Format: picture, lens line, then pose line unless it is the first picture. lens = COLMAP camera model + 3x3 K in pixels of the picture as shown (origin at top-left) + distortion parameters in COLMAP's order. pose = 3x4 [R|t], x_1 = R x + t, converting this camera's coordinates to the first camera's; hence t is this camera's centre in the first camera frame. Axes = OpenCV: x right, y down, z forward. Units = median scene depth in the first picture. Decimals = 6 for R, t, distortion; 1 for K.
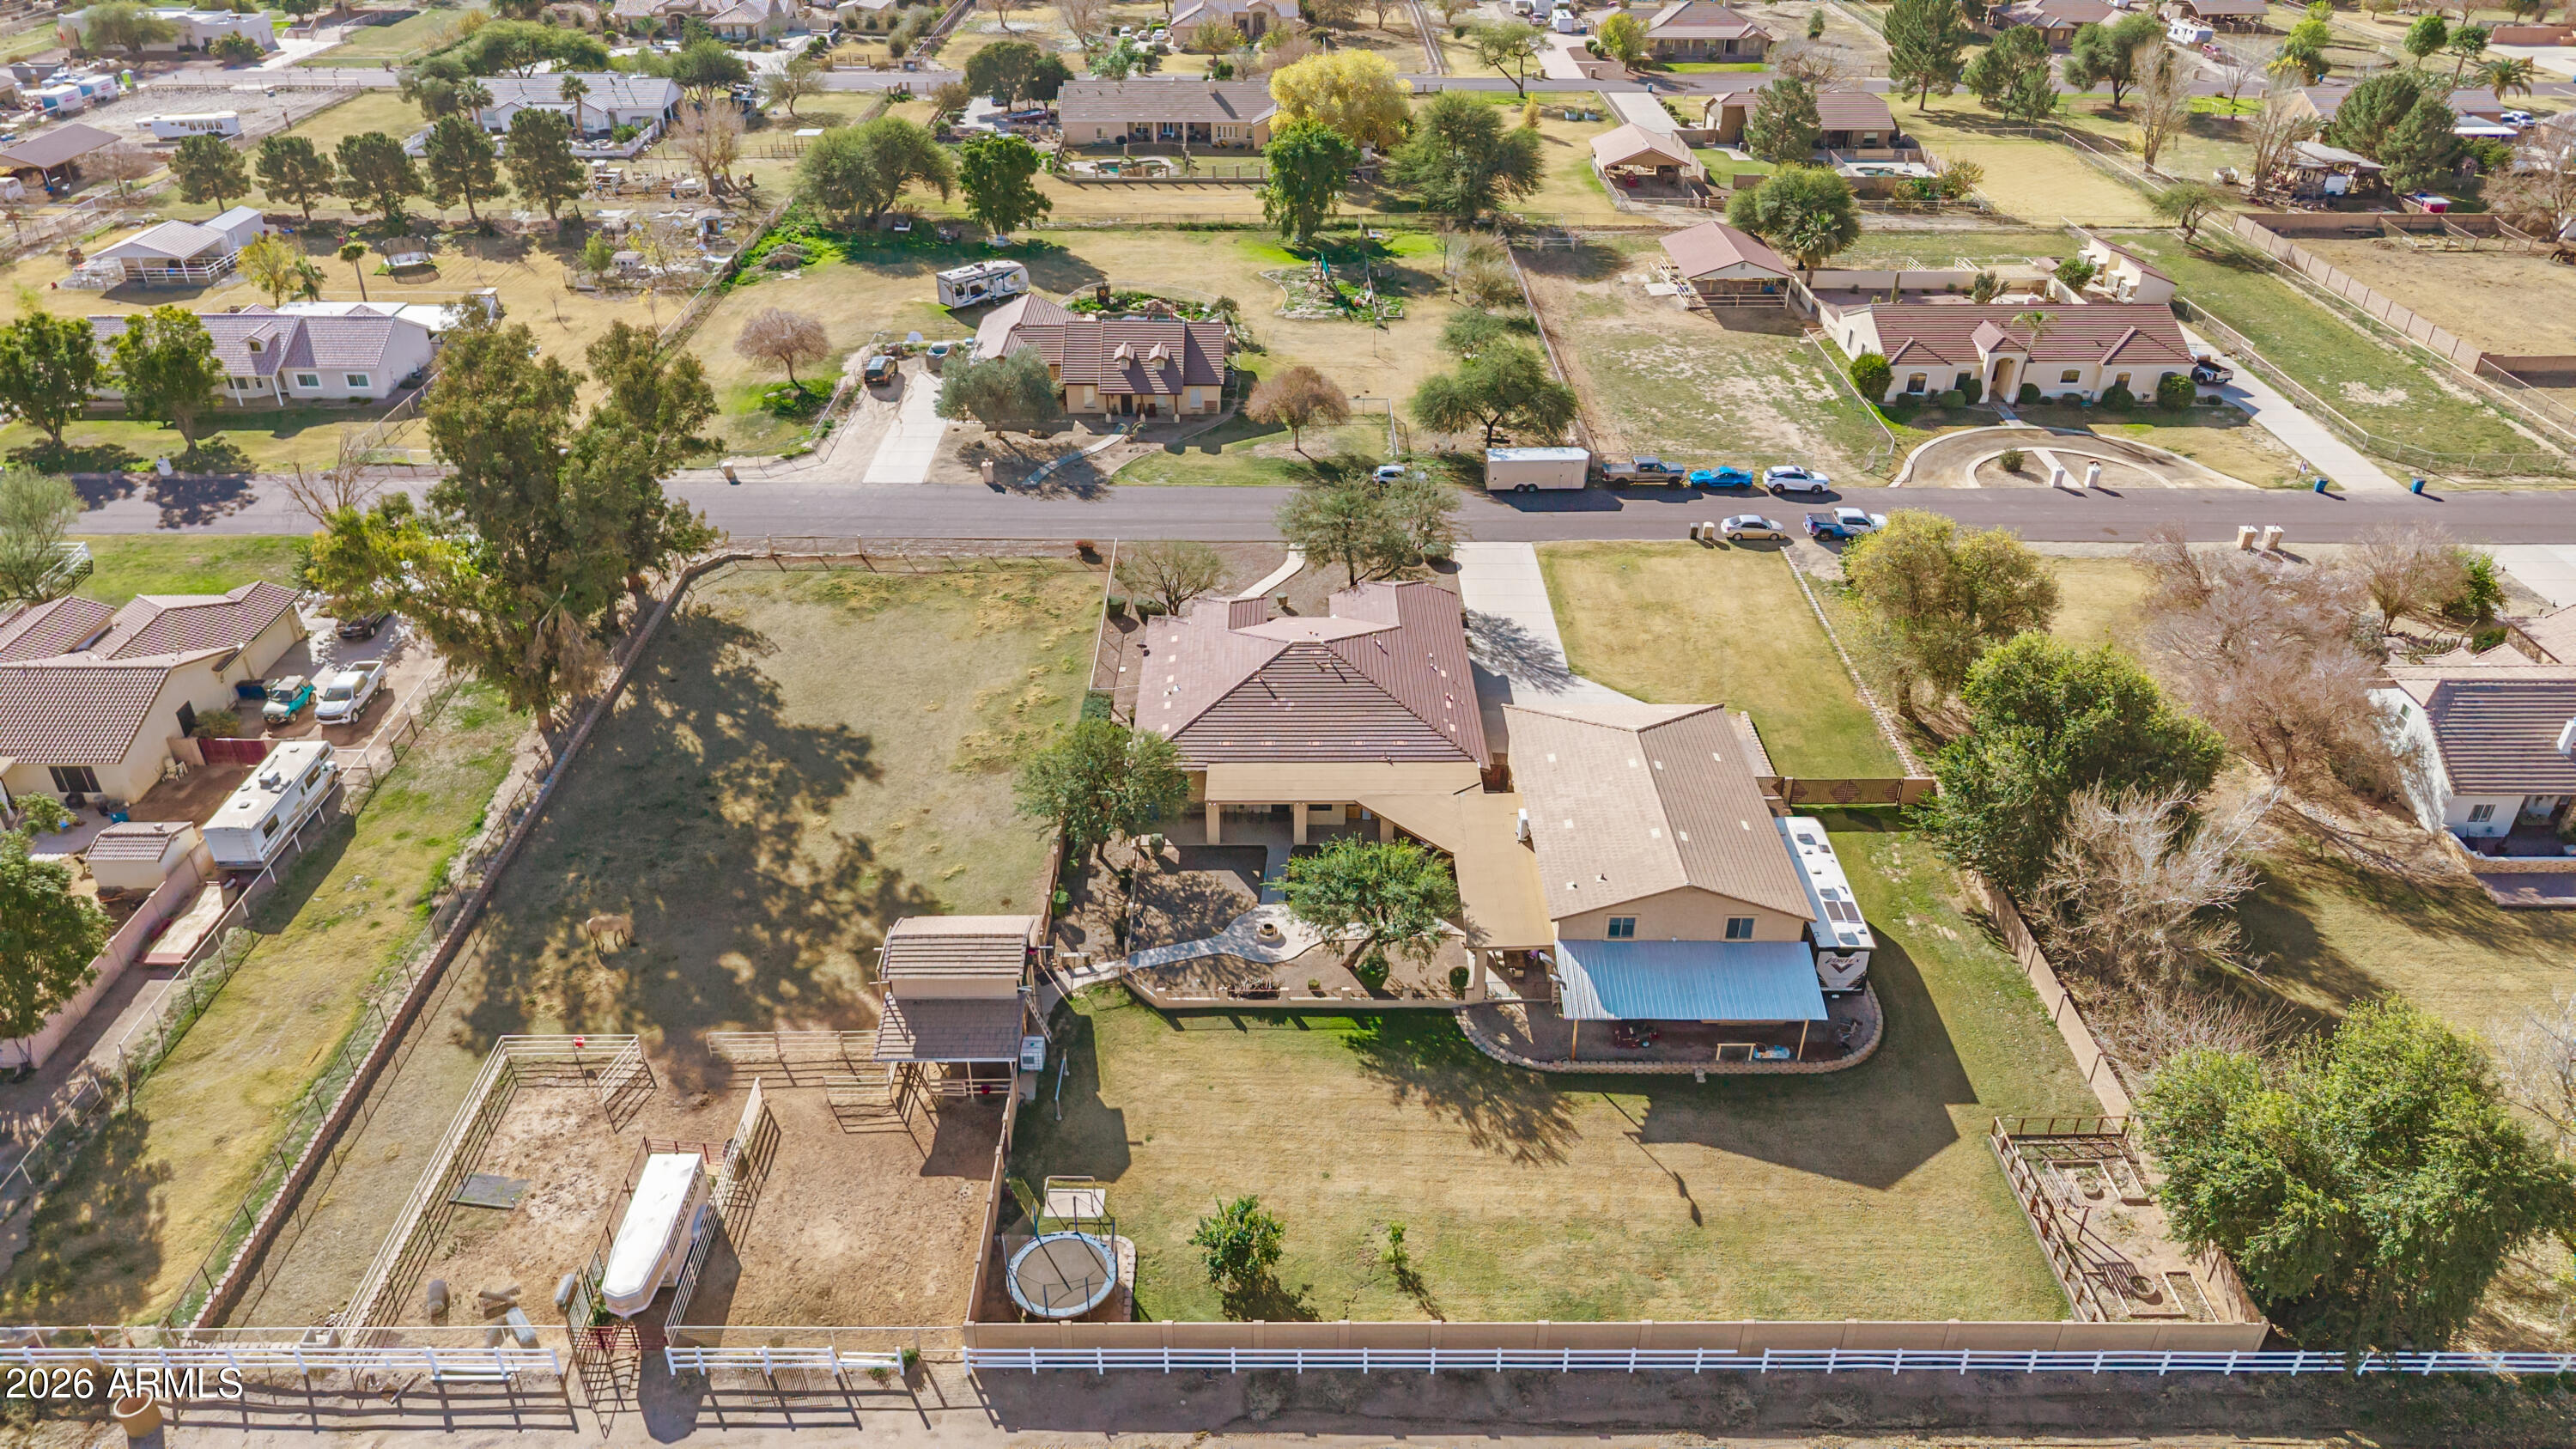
lens RADIAL K [[1731.3, 0, 1271.3], [0, 1731.3, 720.5], [0, 0, 1]] dist [0.059539, -0.072350]
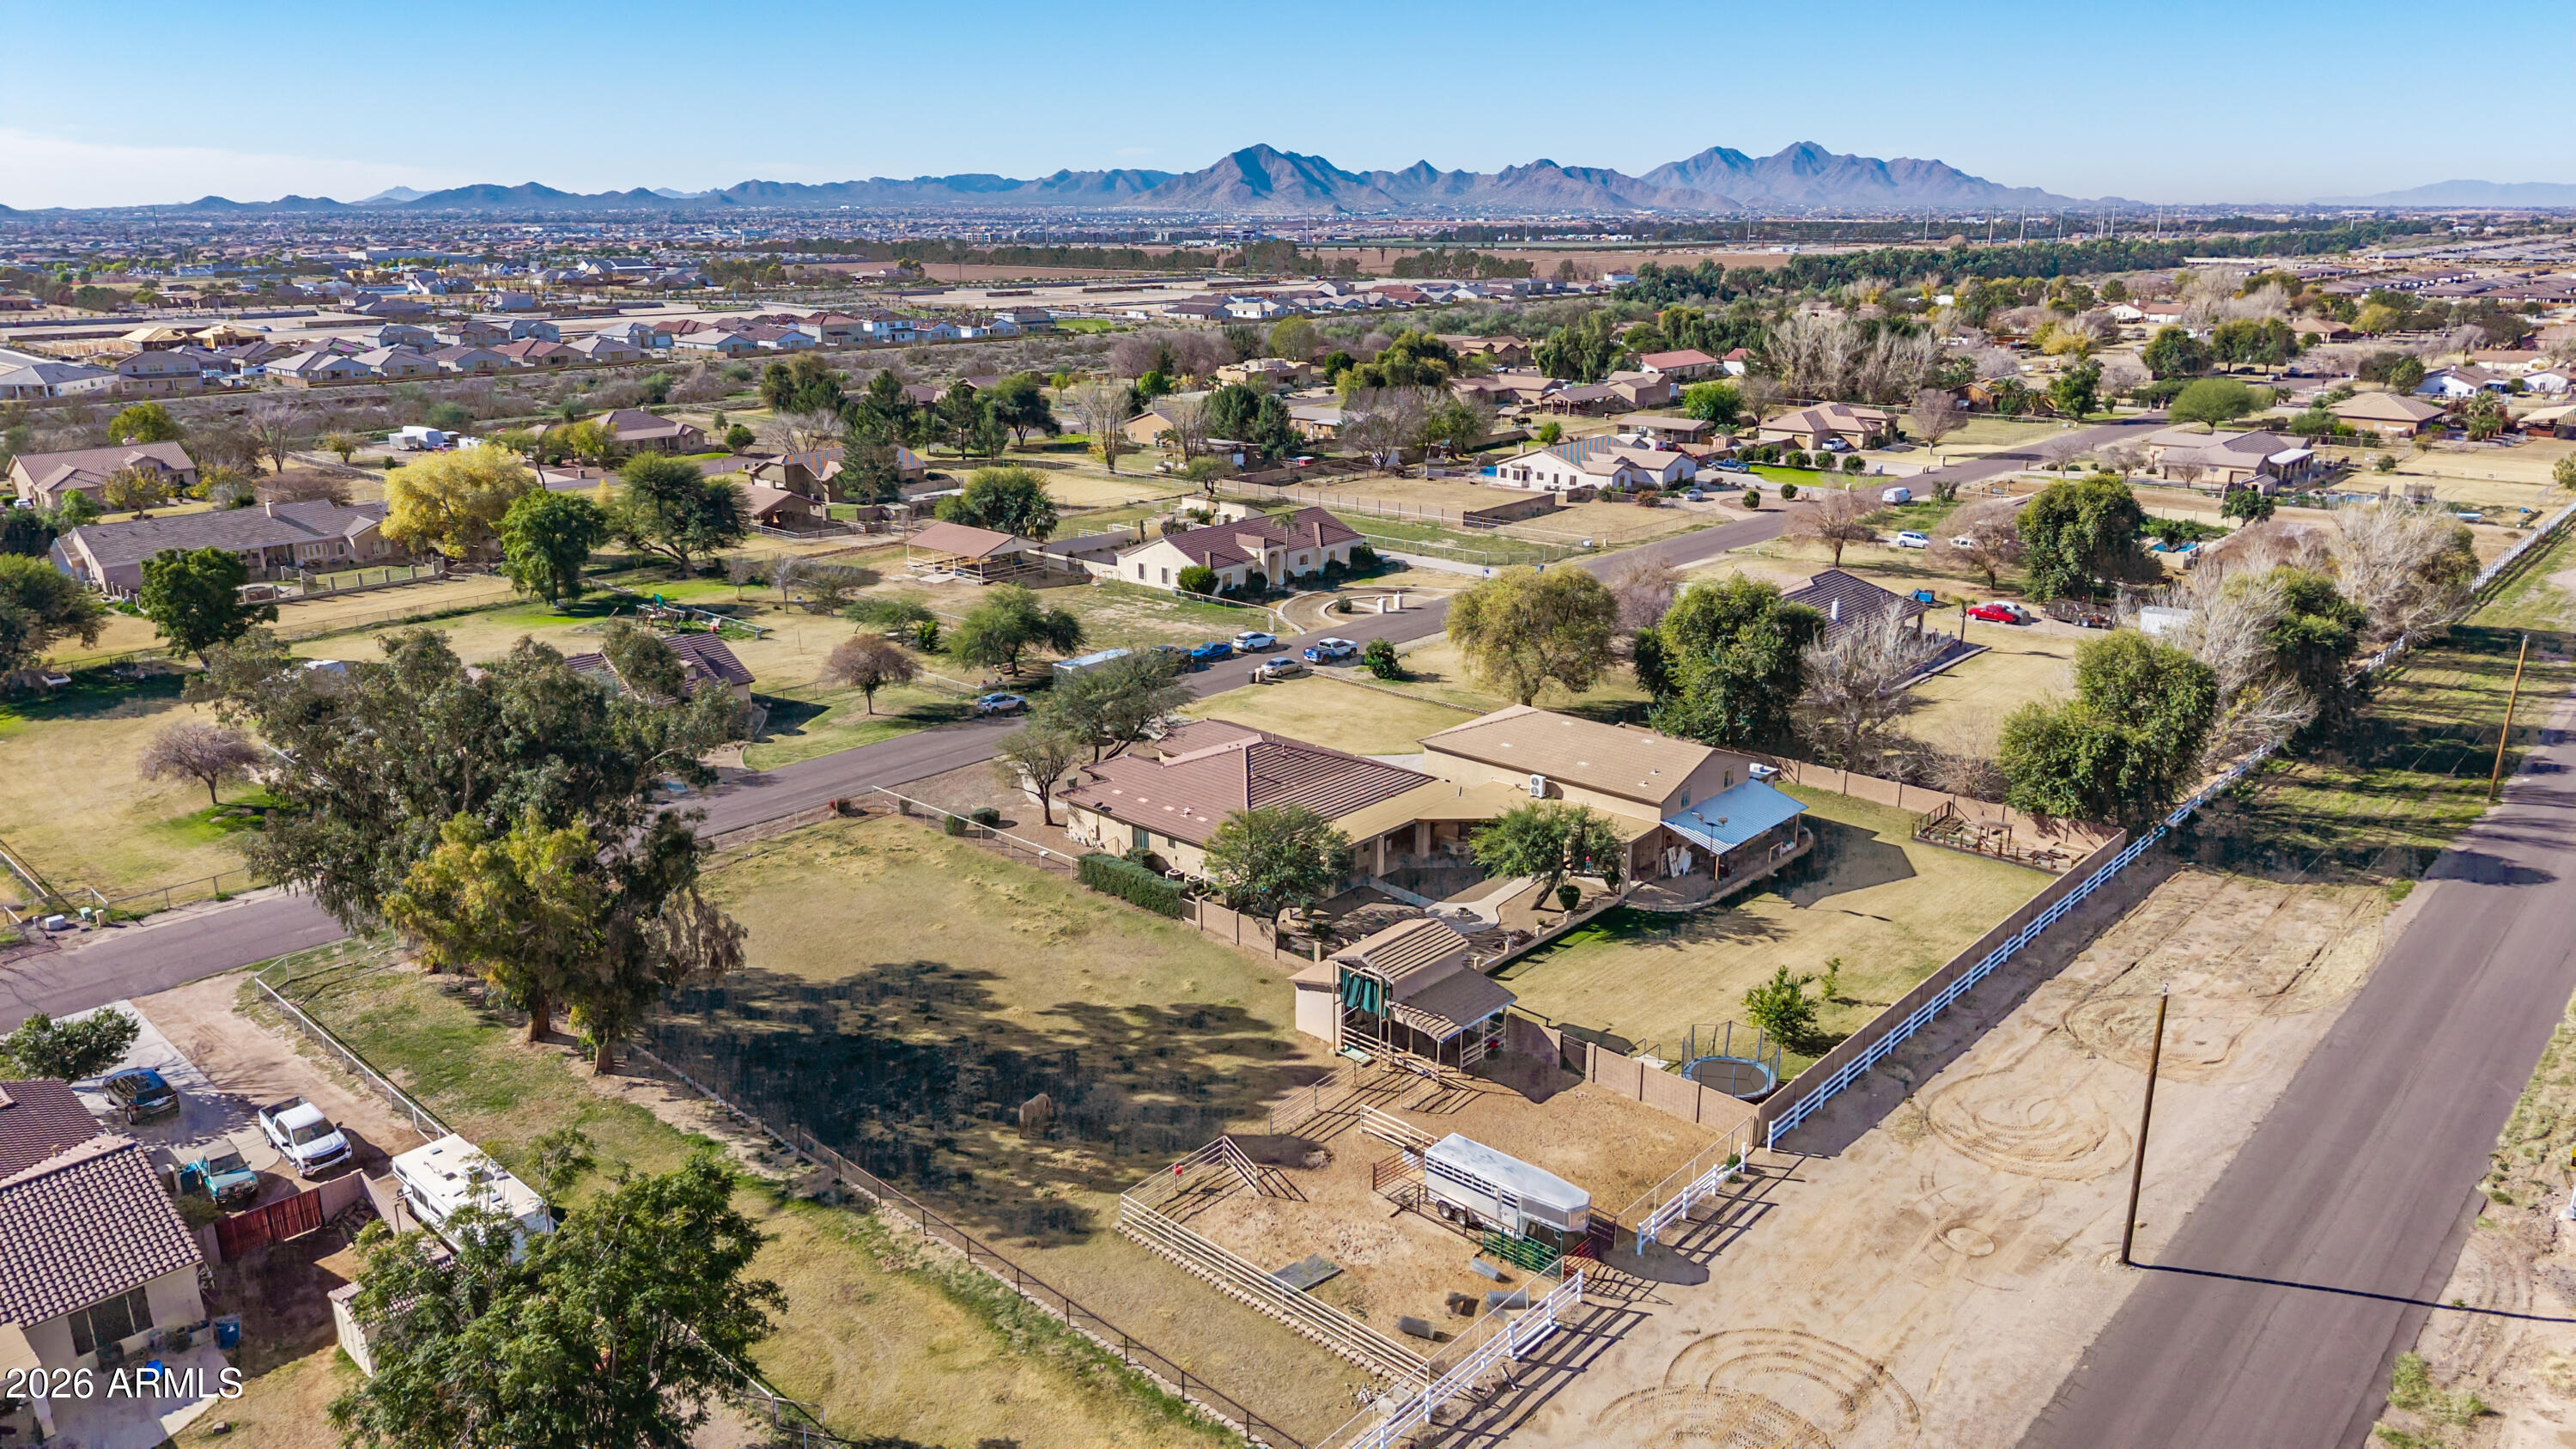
lens RADIAL K [[1734.8, 0, 1272.4], [0, 1734.8, 710.5], [0, 0, 1]] dist [0.040836, -0.049518]
pose [[0.681240, -0.207748, 0.701964, -0.941041], [0.386140, 0.916620, -0.103464, 0.070396], [-0.621940, 0.341540, 0.704657, 0.210227]]
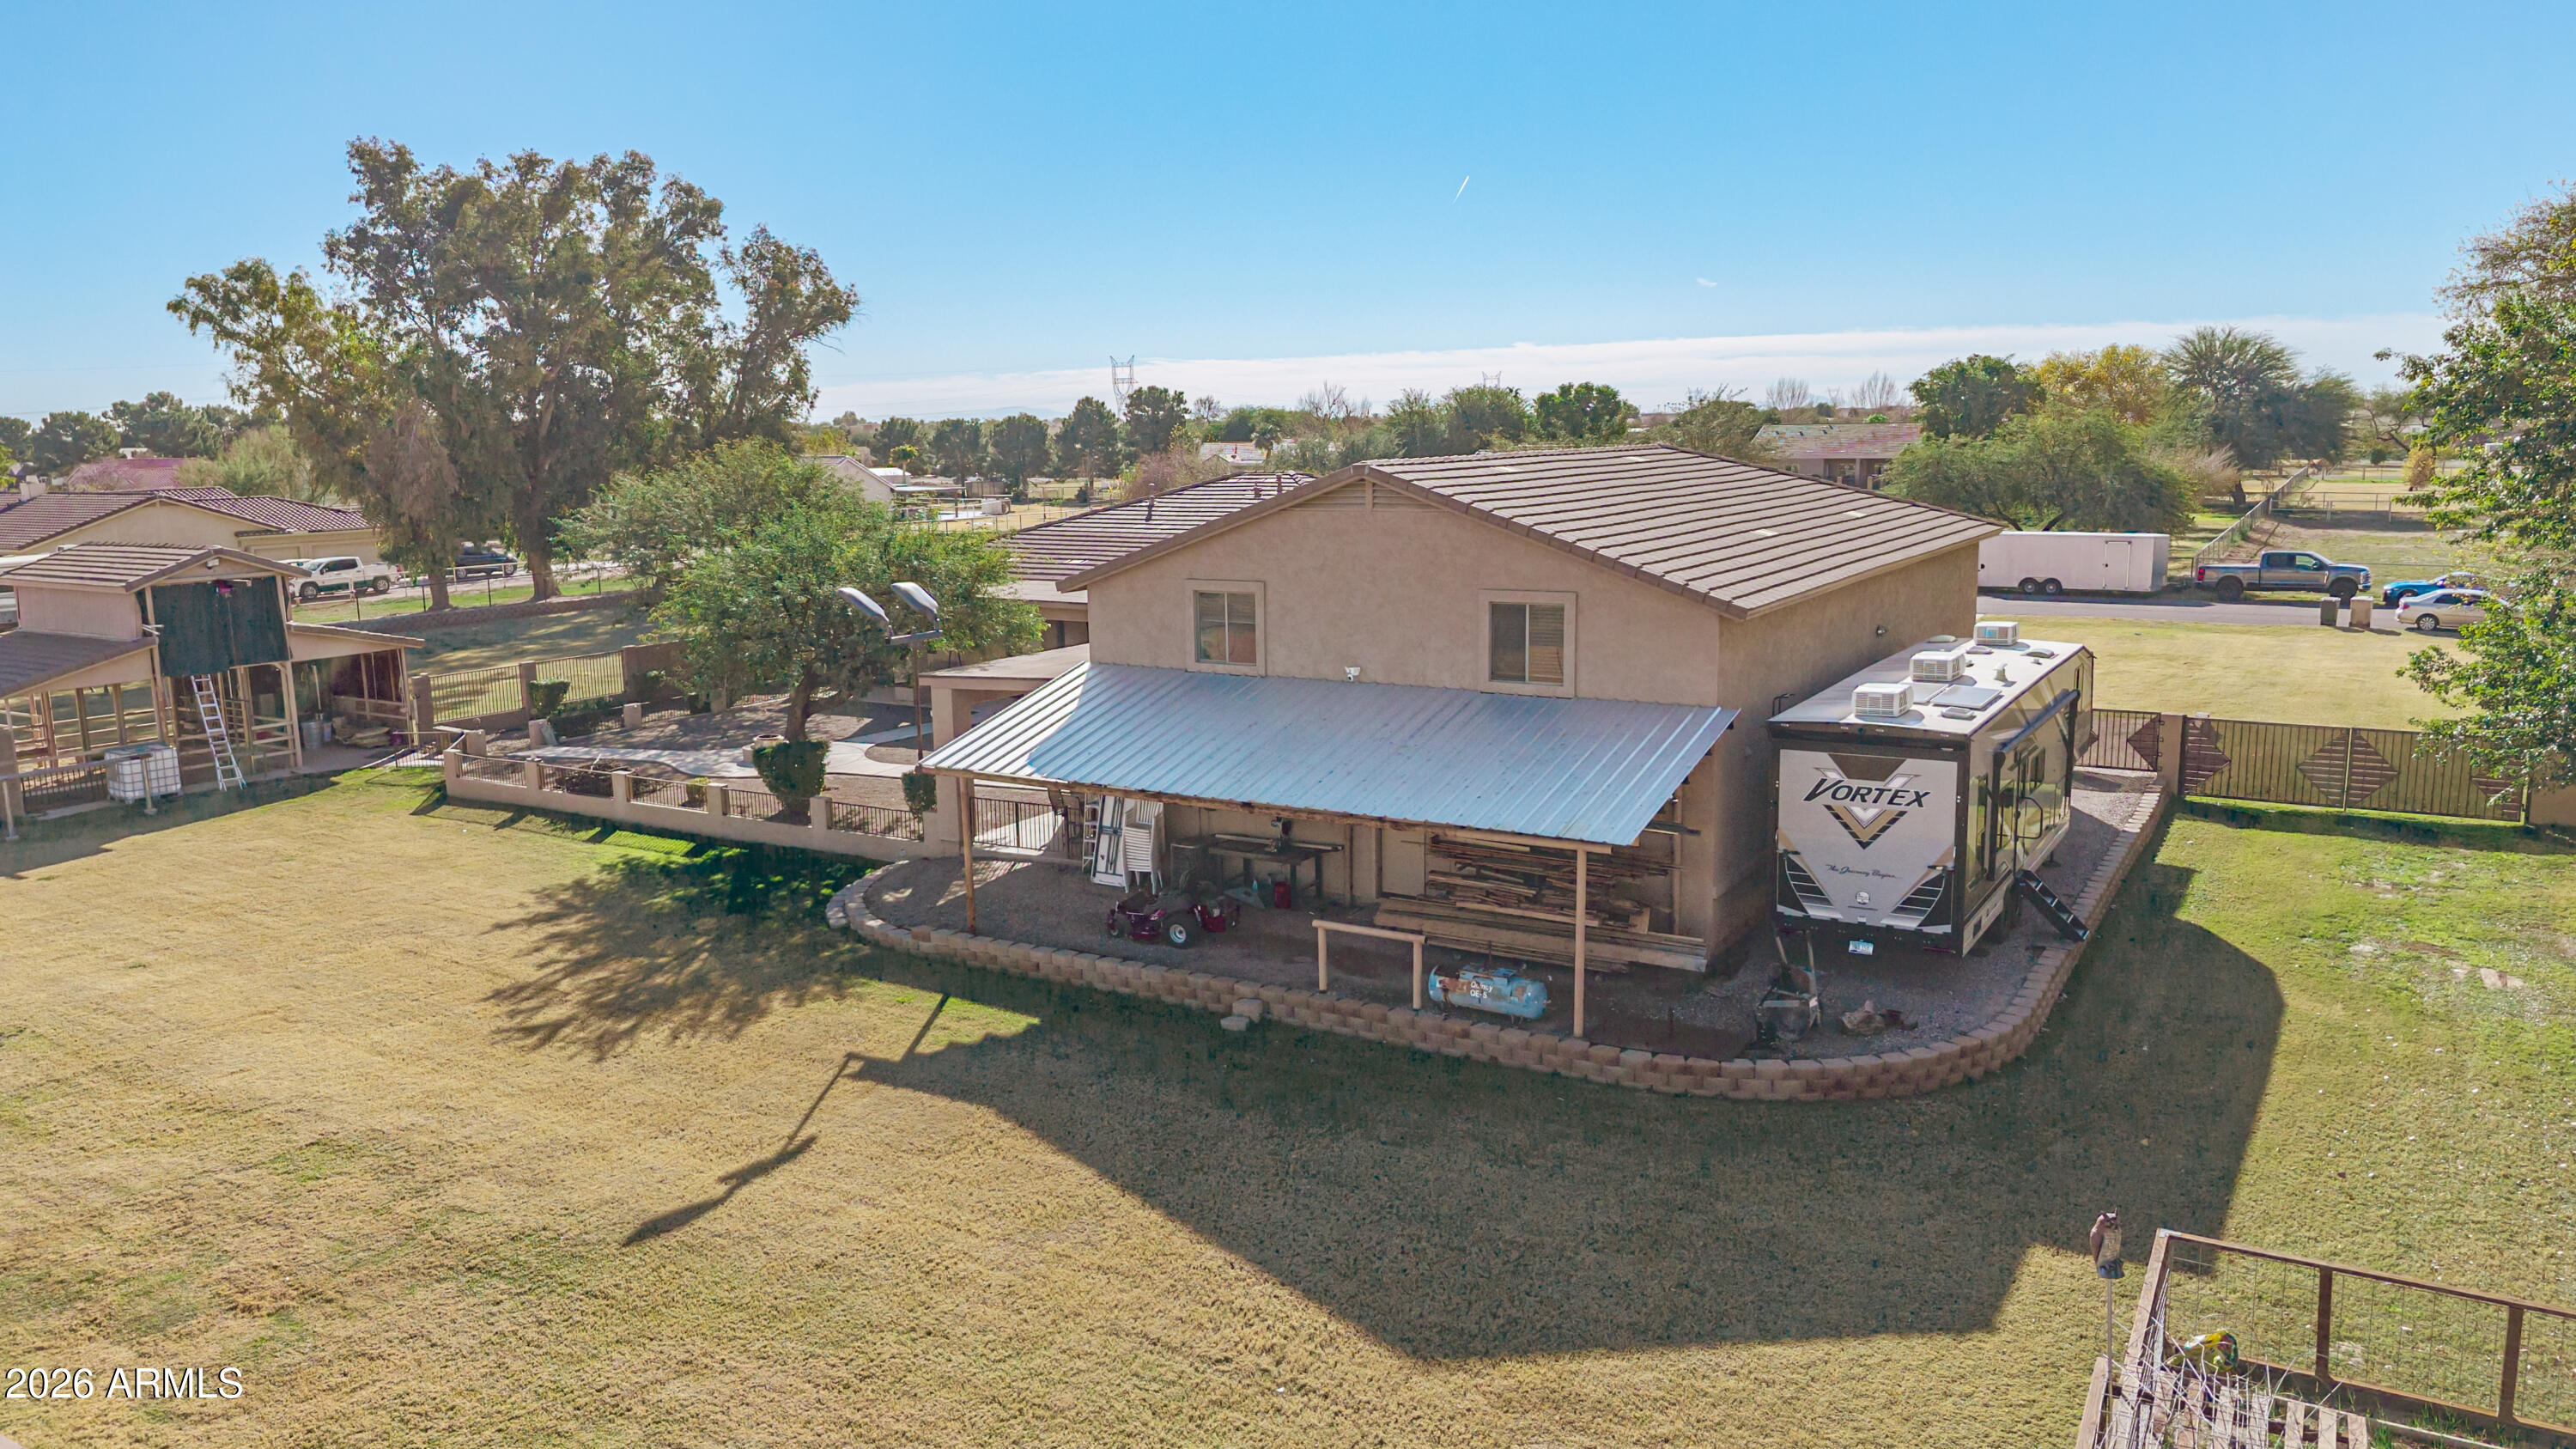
lens RADIAL K [[1770.6, 0, 1288.0], [0, 1770.6, 724.5], [0, 0, 1]] dist [0.062390, -0.111506]
pose [[0.855641, 0.074015, -0.512251, 0.391592], [-0.256961, 0.919878, -0.296304, 0.236751], [0.449277, 0.385159, 0.806104, 0.703025]]
